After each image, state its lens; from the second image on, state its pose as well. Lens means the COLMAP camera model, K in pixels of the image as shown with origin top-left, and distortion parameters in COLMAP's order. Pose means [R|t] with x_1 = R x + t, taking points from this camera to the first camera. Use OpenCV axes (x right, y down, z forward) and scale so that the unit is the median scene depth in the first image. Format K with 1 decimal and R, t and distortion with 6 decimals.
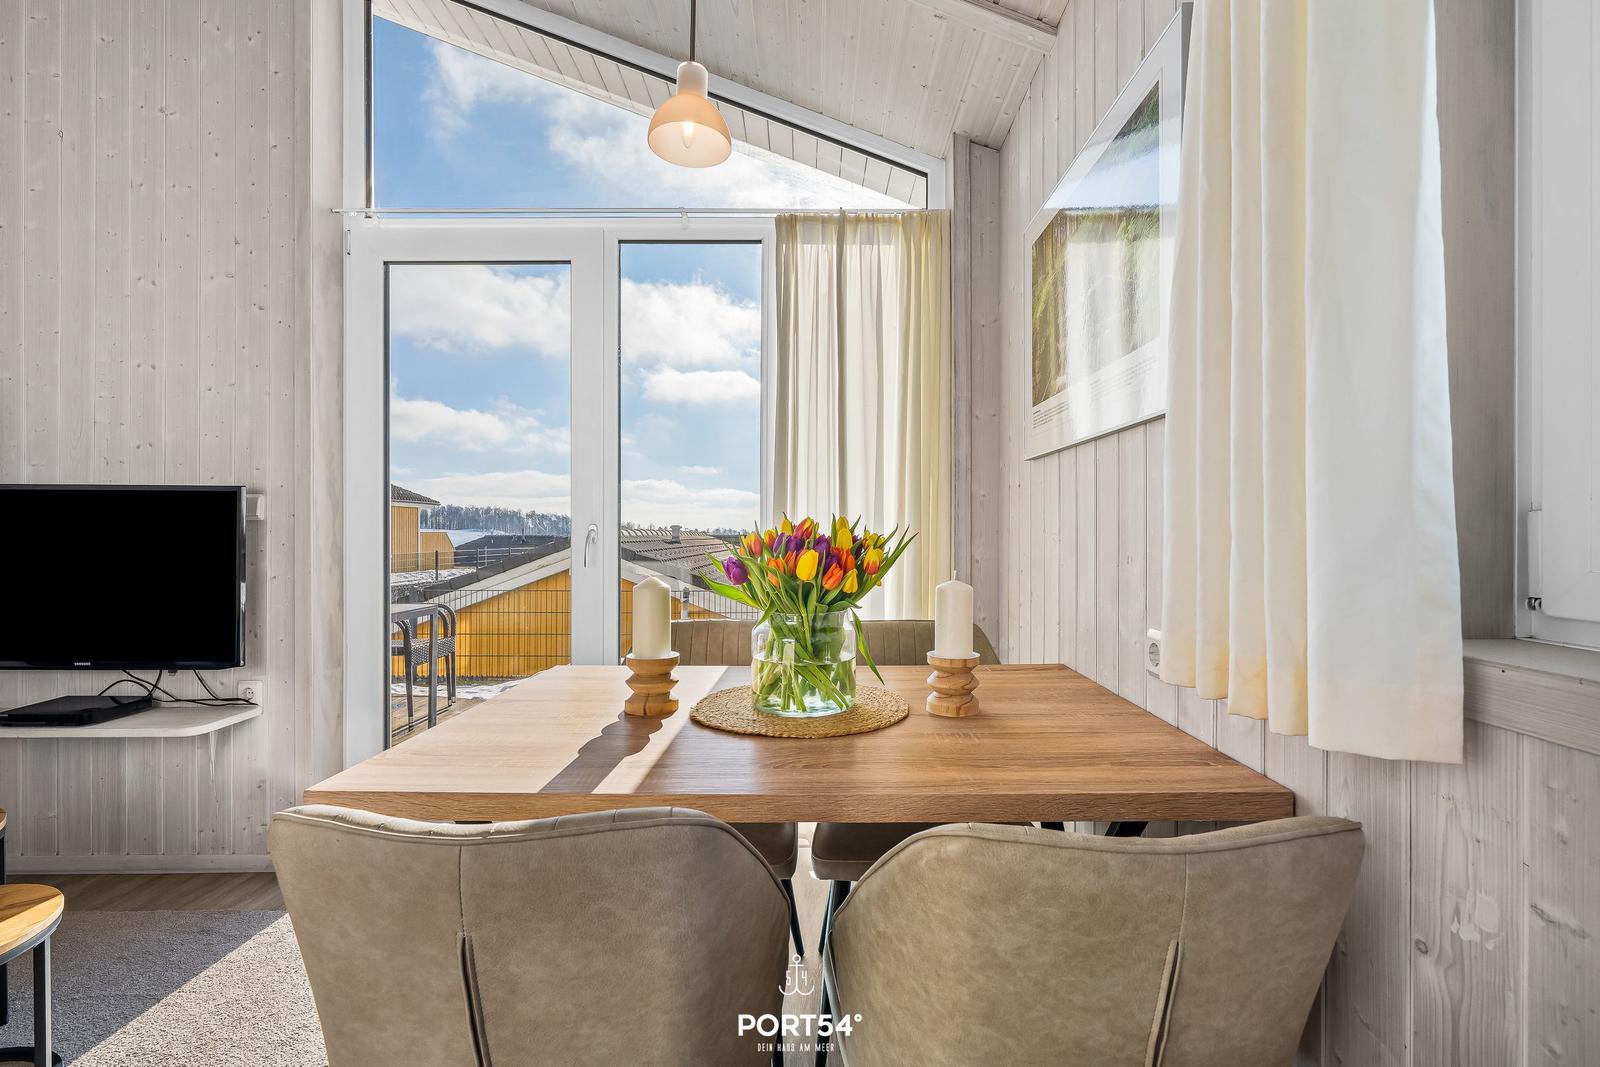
lens RADIAL K [[692.2, 0, 801.6], [0, 692.2, 537.9], [0, 0, 1]] dist [-0.001481, -0.000359]
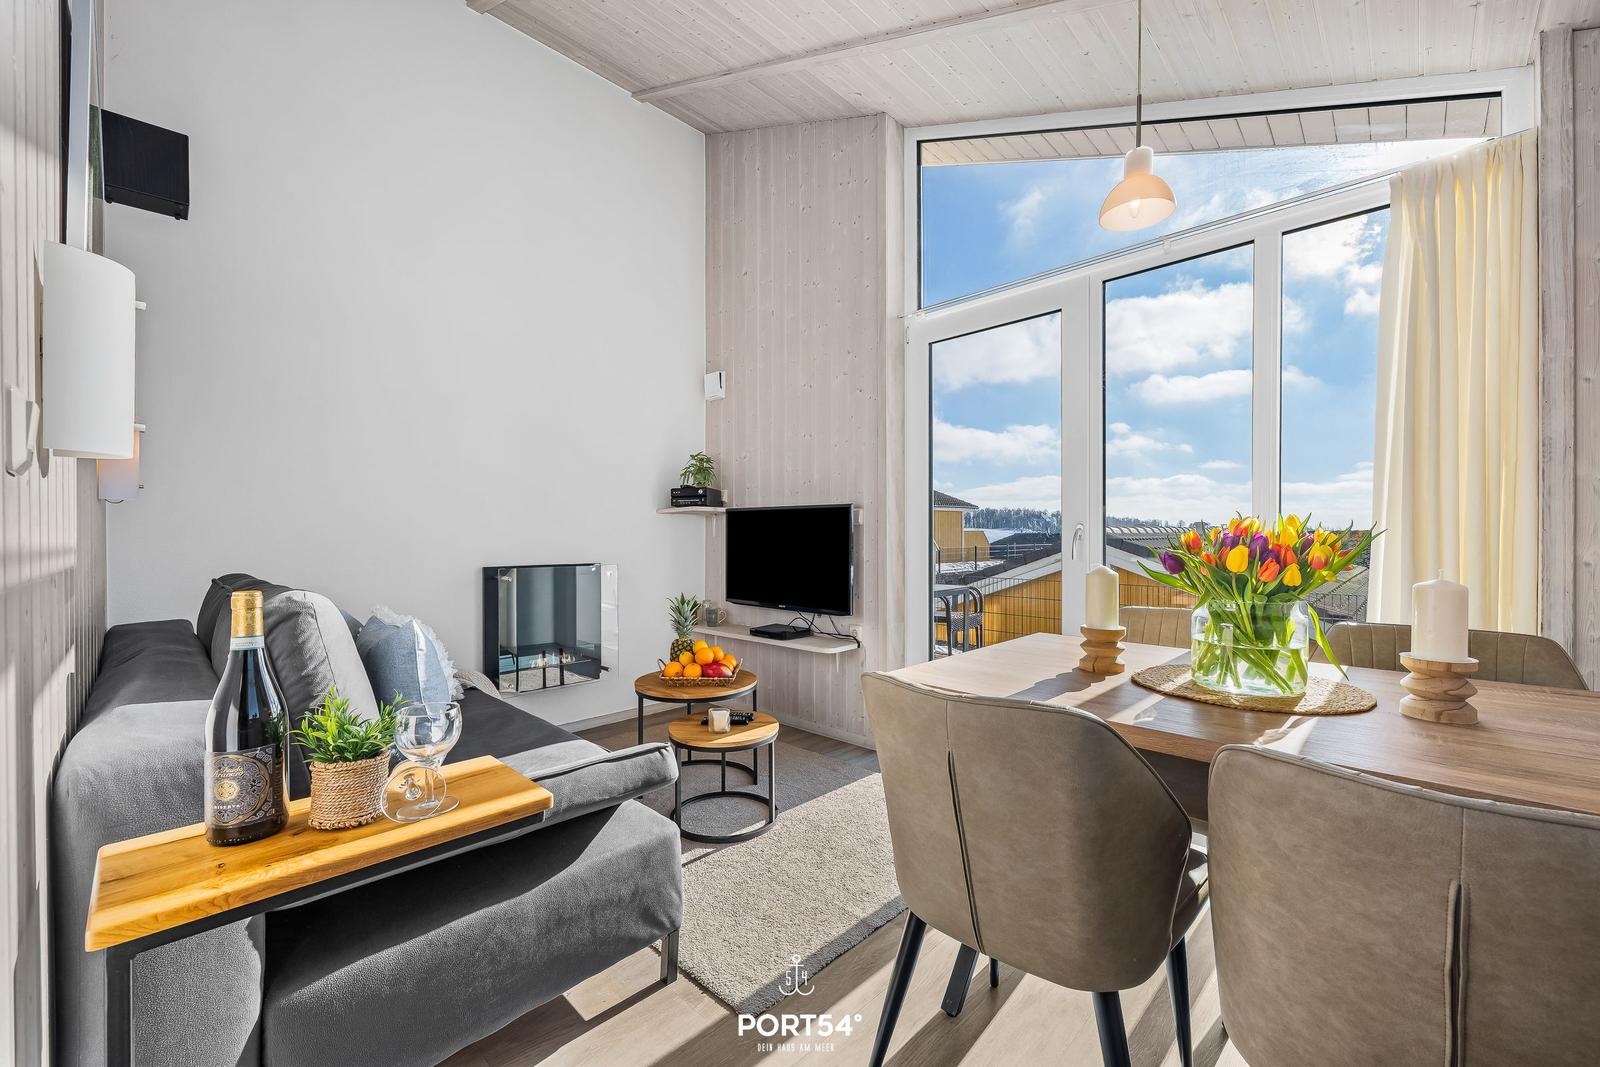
lens RADIAL K [[636.5, 0, 800.0], [0, 636.5, 533.5], [0, 0, 1]] dist [0.000800, -0.000114]
pose [[0.726413, -0.003208, -0.687251, 0.125917], [0.000818, 0.999992, -0.003803, 0.000214], [0.687258, 0.002200, 0.726410, -0.164510]]
